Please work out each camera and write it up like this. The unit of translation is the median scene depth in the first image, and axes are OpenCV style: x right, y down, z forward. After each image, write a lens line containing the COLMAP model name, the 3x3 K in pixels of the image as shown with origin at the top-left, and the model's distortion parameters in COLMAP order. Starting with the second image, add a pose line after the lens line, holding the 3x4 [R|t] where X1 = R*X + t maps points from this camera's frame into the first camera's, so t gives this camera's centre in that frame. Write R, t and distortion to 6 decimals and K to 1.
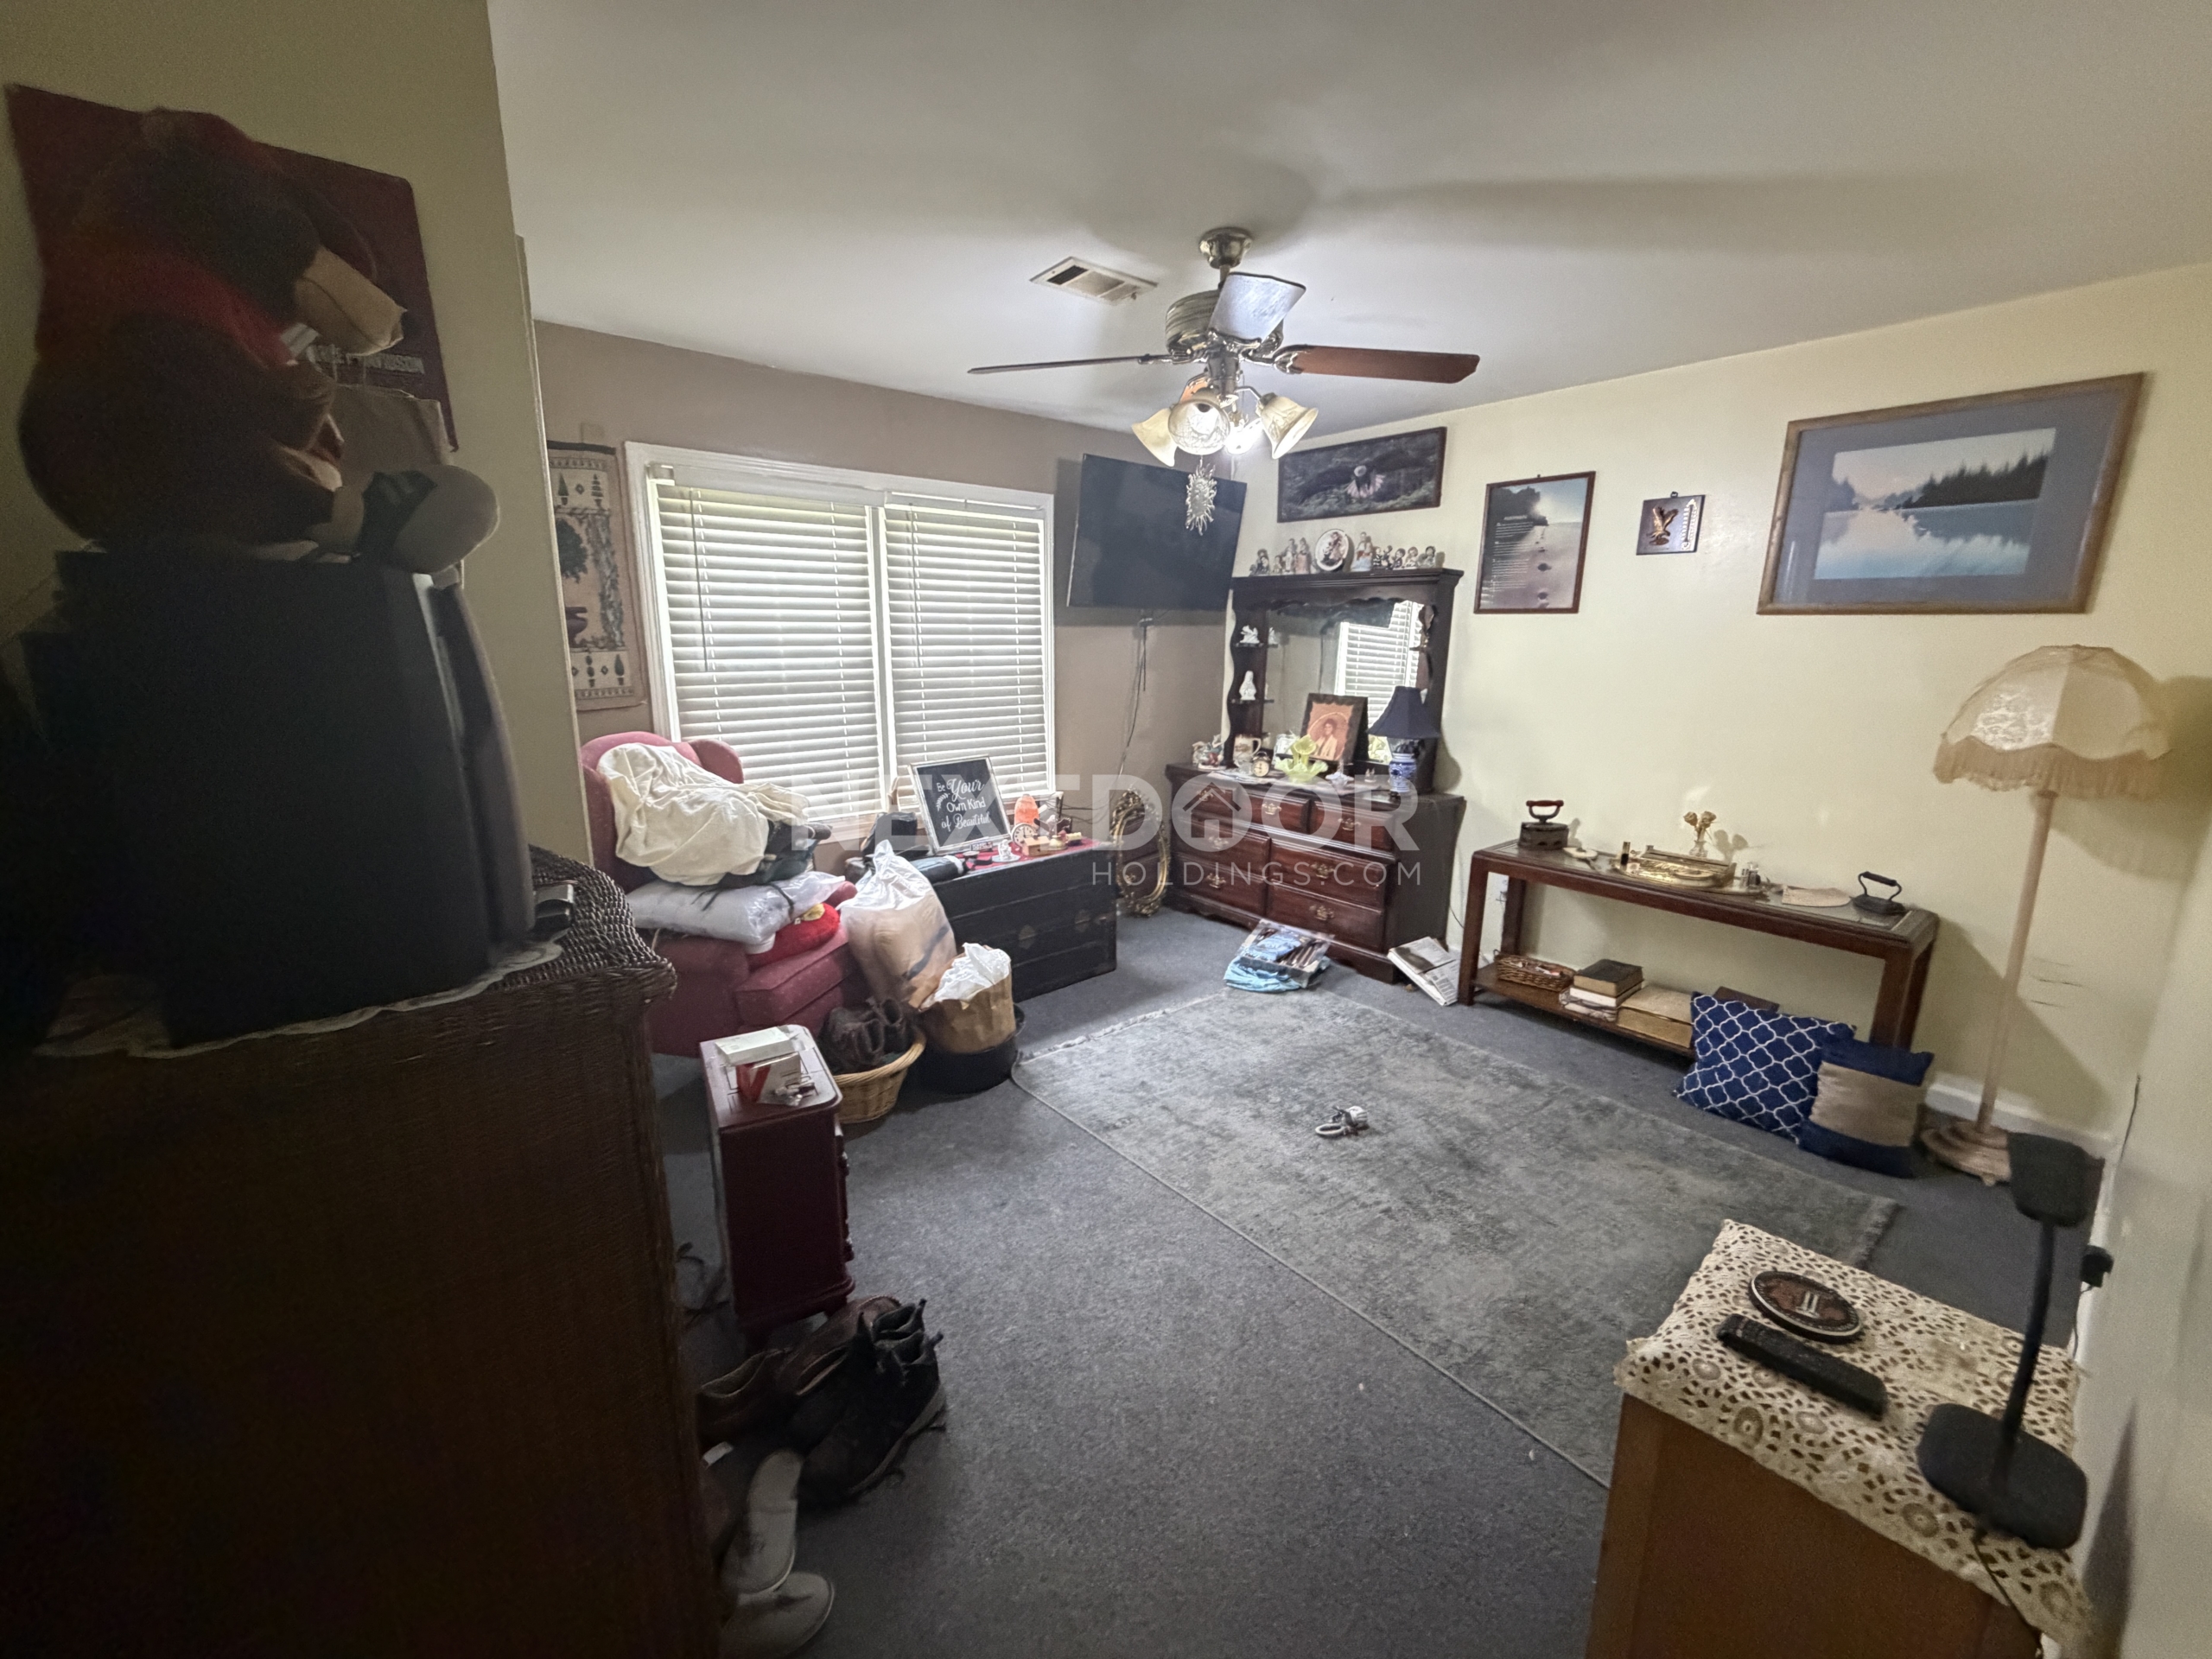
lens RADIAL K [[900.8, 0, 1103.4], [0, 900.8, 834.9], [0, 0, 1]] dist [0.000008, 0.000000]
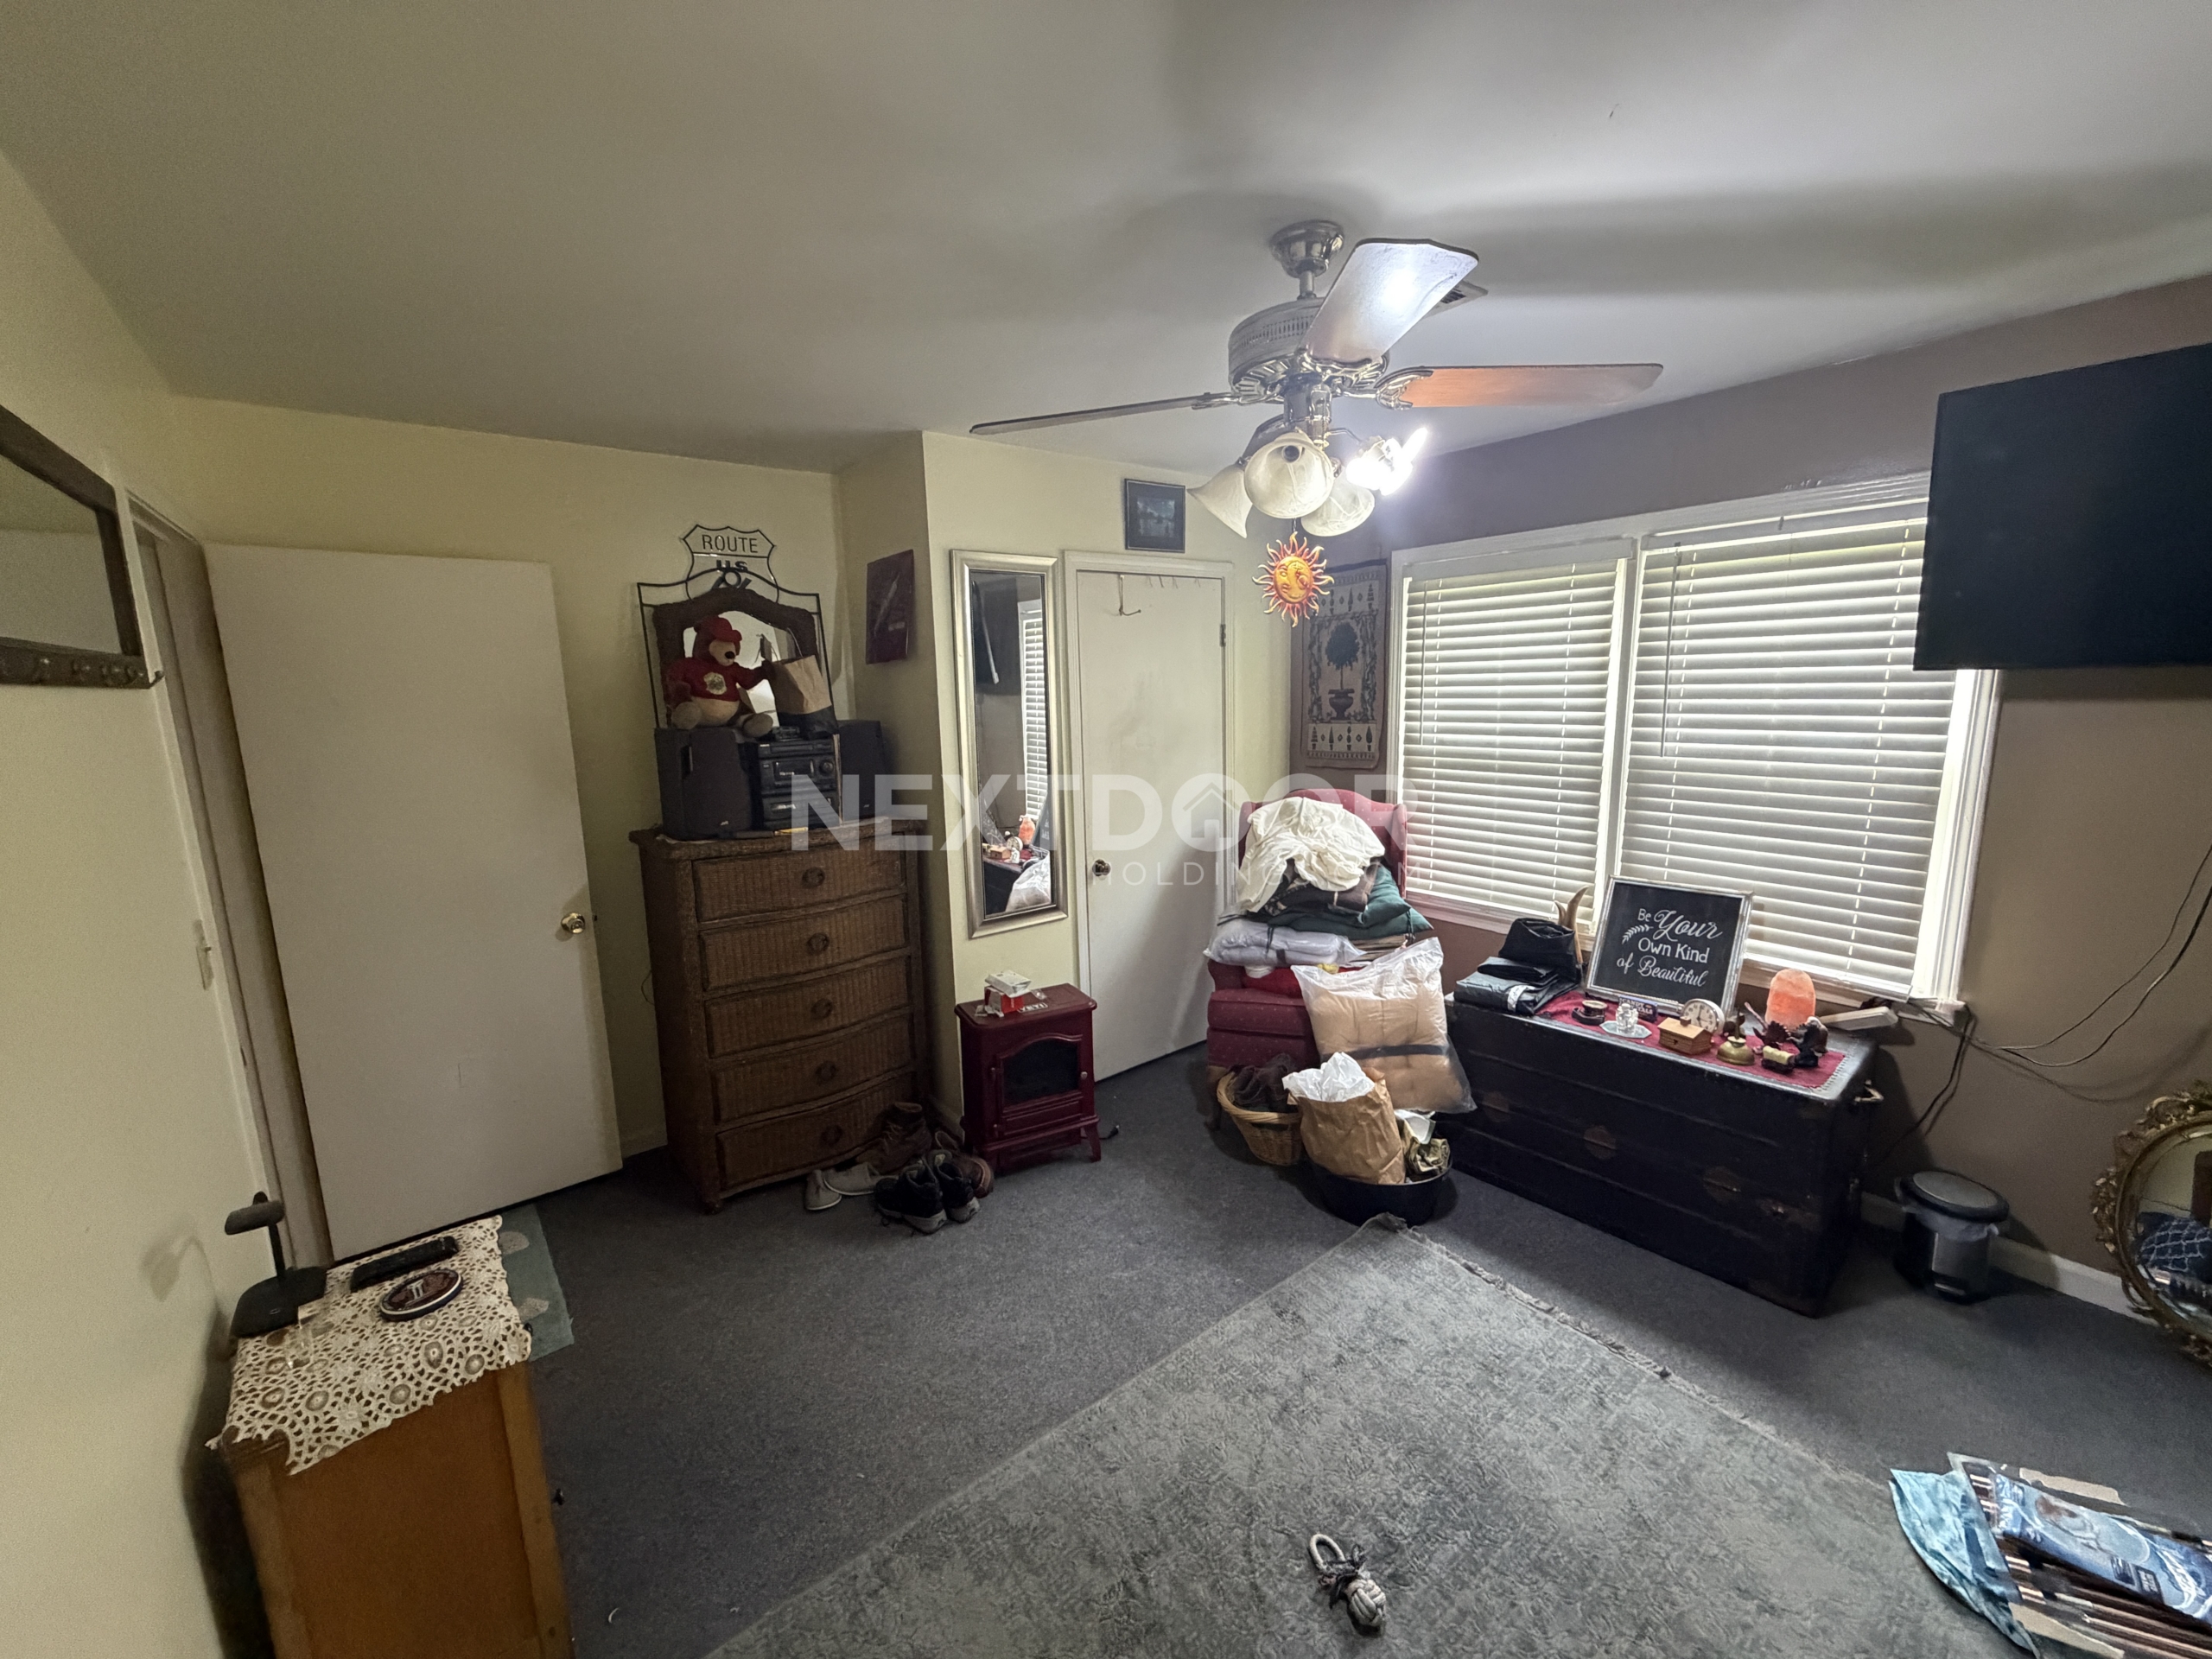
lens RADIAL K [[900.8, 0, 1100.3], [0, 900.8, 831.4], [0, 0, 1]] dist [0.000008, 0.000000]
pose [[-0.048967, 0.172407, -0.983808, 0.657200], [-0.179733, 0.967389, 0.178476, -0.200387], [0.982496, 0.185562, -0.016383, 0.641202]]
